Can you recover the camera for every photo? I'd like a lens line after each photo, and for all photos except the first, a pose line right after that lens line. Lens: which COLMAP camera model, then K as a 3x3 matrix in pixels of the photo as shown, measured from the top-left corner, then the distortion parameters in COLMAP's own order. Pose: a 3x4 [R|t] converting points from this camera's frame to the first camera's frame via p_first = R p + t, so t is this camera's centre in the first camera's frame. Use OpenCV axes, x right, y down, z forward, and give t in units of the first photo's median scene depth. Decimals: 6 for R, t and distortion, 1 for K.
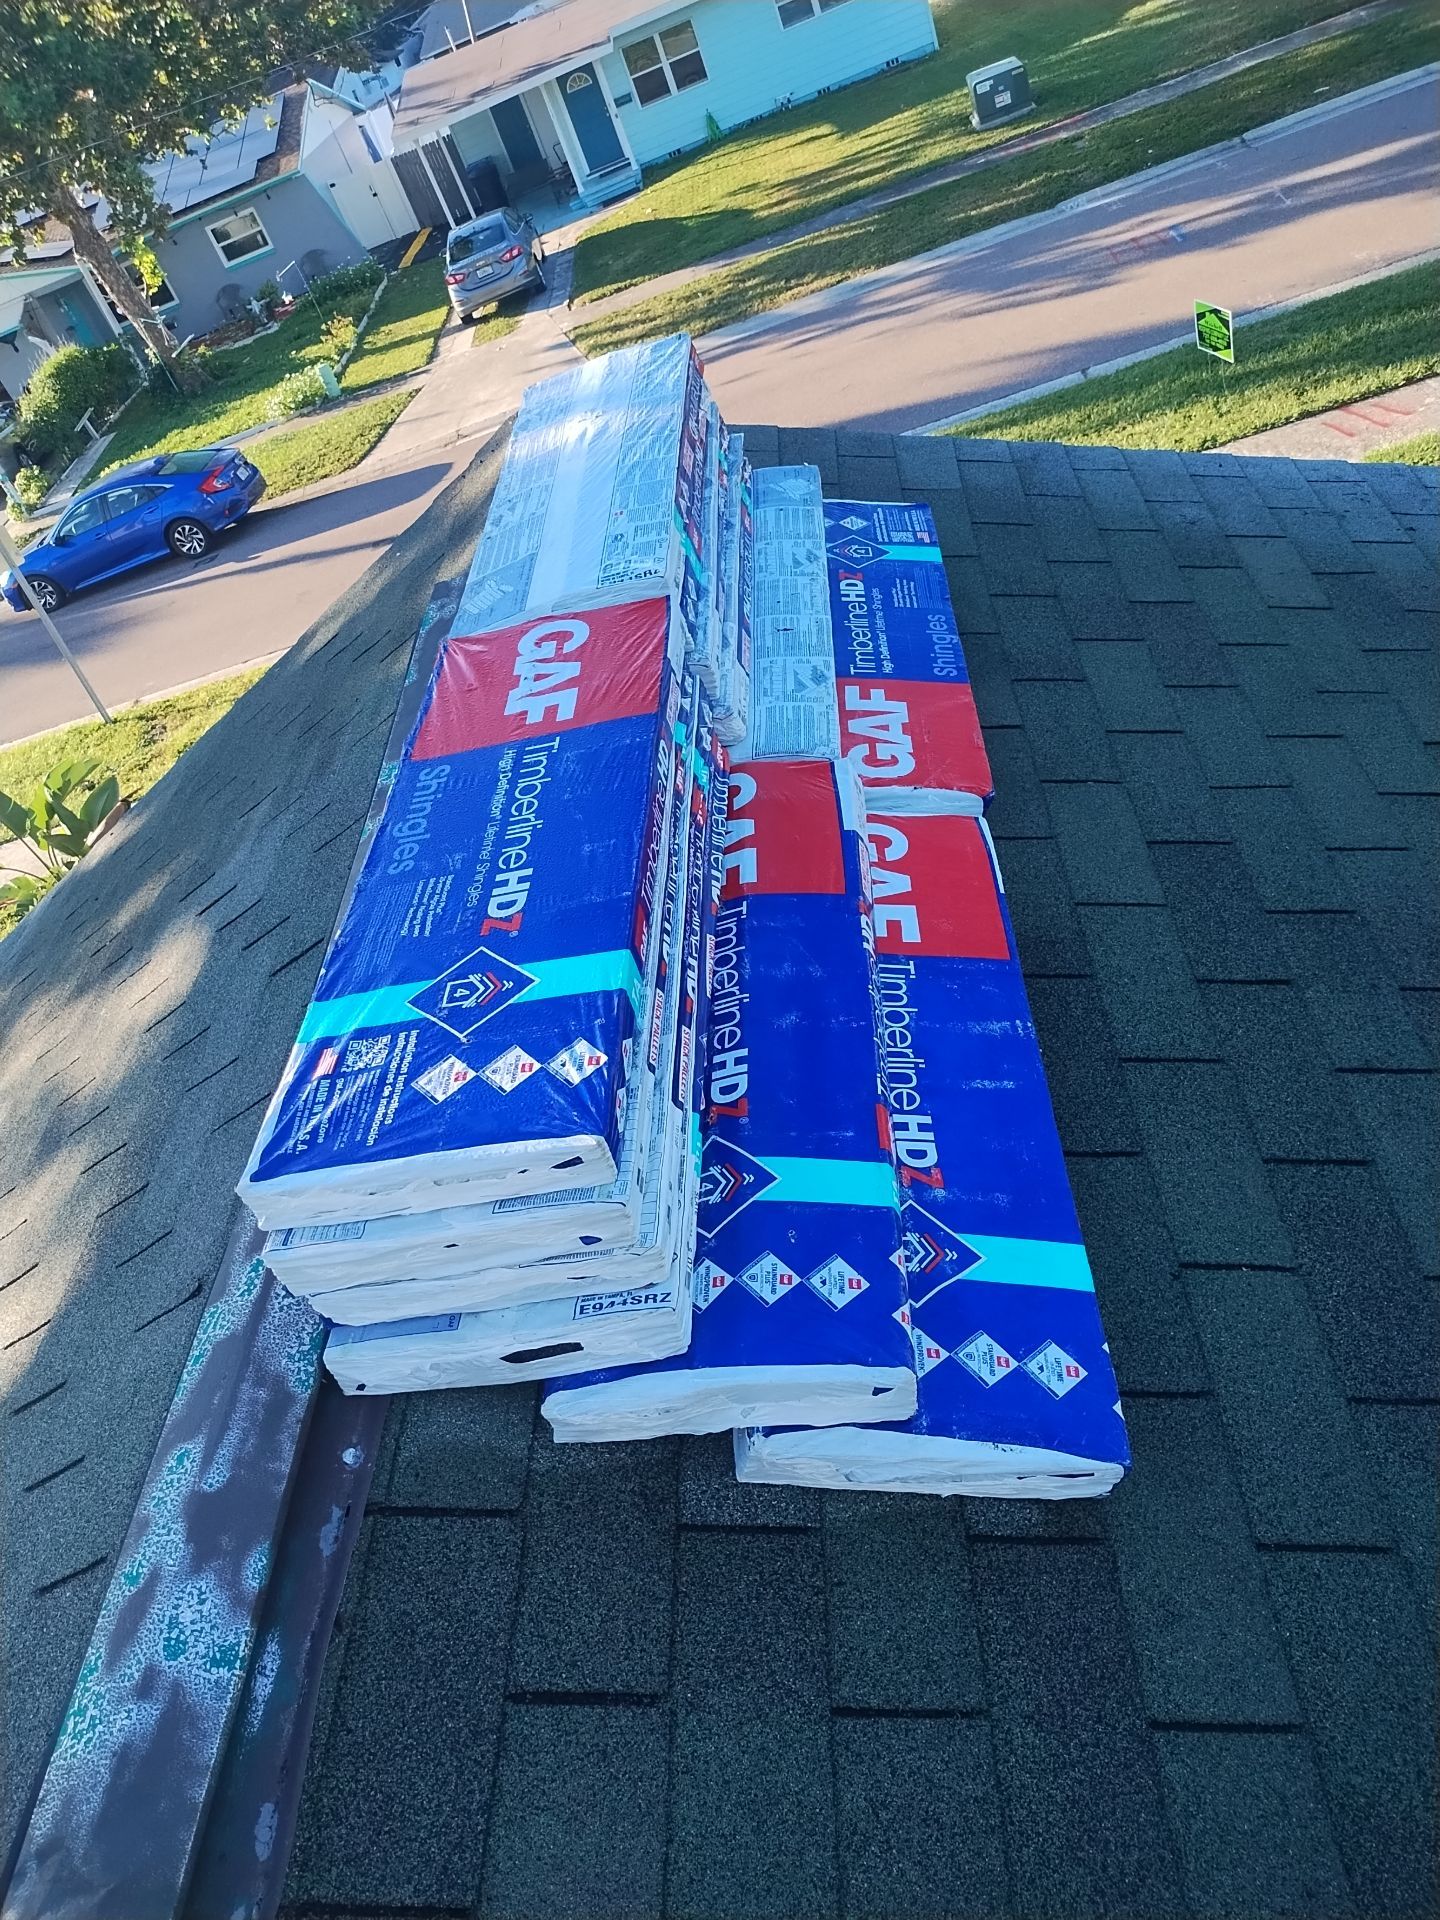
lens RADIAL K [[1464.3, 0, 720.0], [0, 1464.3, 960.0], [0, 0, 1]] dist [0.019759, -0.017500]
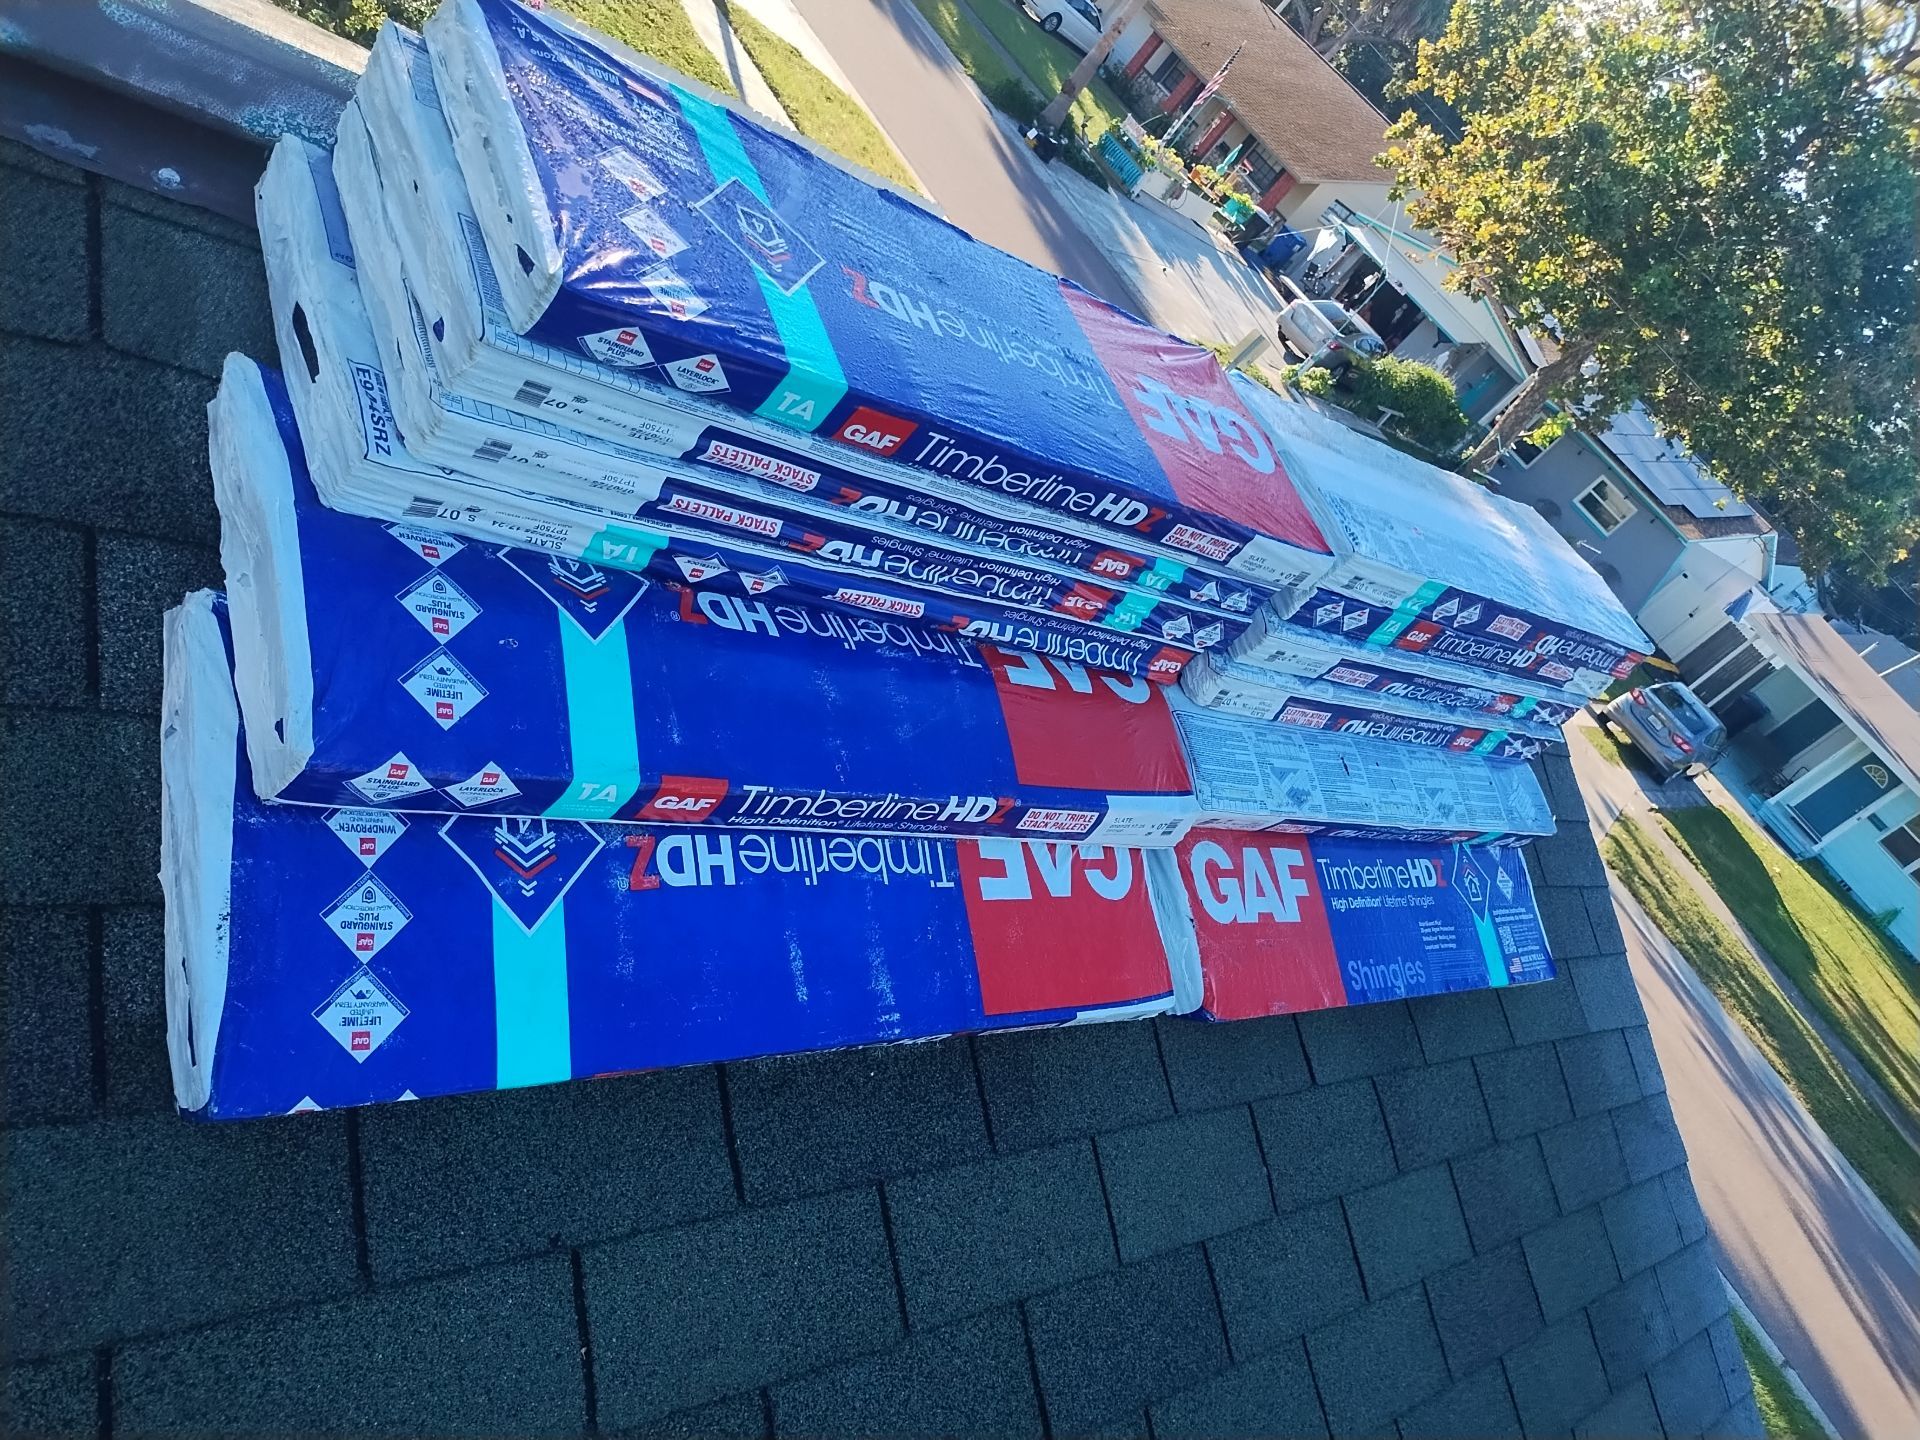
lens RADIAL K [[1464.3, 0, 960.0], [0, 1464.3, 720.0], [0, 0, 1]] dist [0.019759, -0.017500]
pose [[0.216640, 0.934094, -0.283789, 0.033716], [-0.974624, 0.223717, -0.007645, -0.001982], [0.056347, 0.278244, 0.958856, 0.029972]]
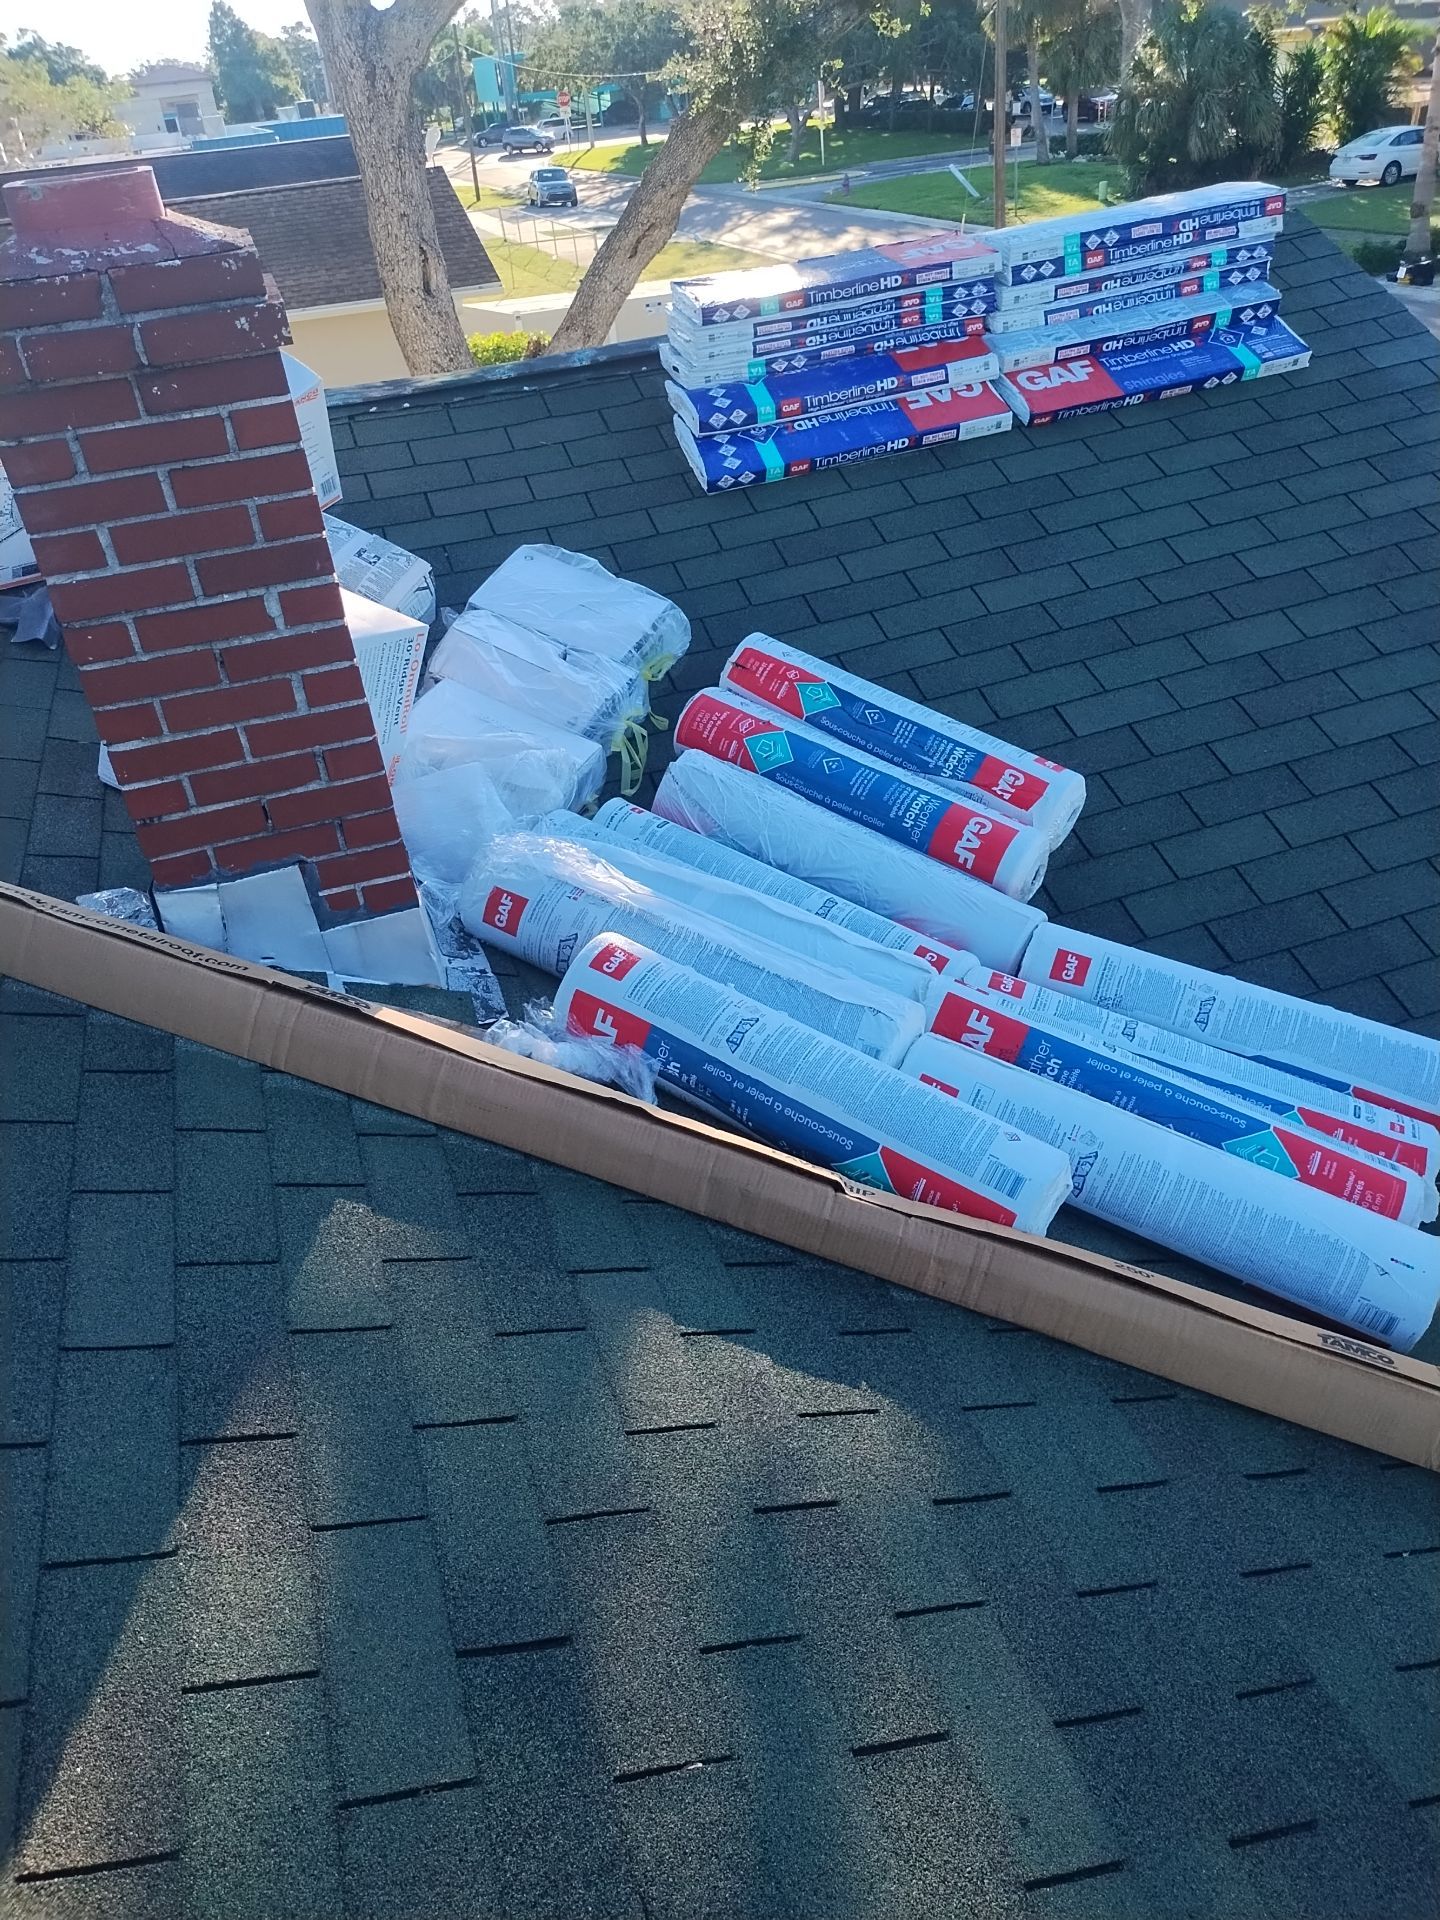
lens RADIAL K [[1422.9, 0, 754.6], [0, 1422.9, 968.2], [0, 0, 1]] dist [0.079146, -0.131580]
pose [[0.371987, 0.743275, -0.556029, 0.264260], [-0.606852, 0.648006, 0.460238, -0.044939], [0.702393, 0.166225, 0.692108, -0.089027]]
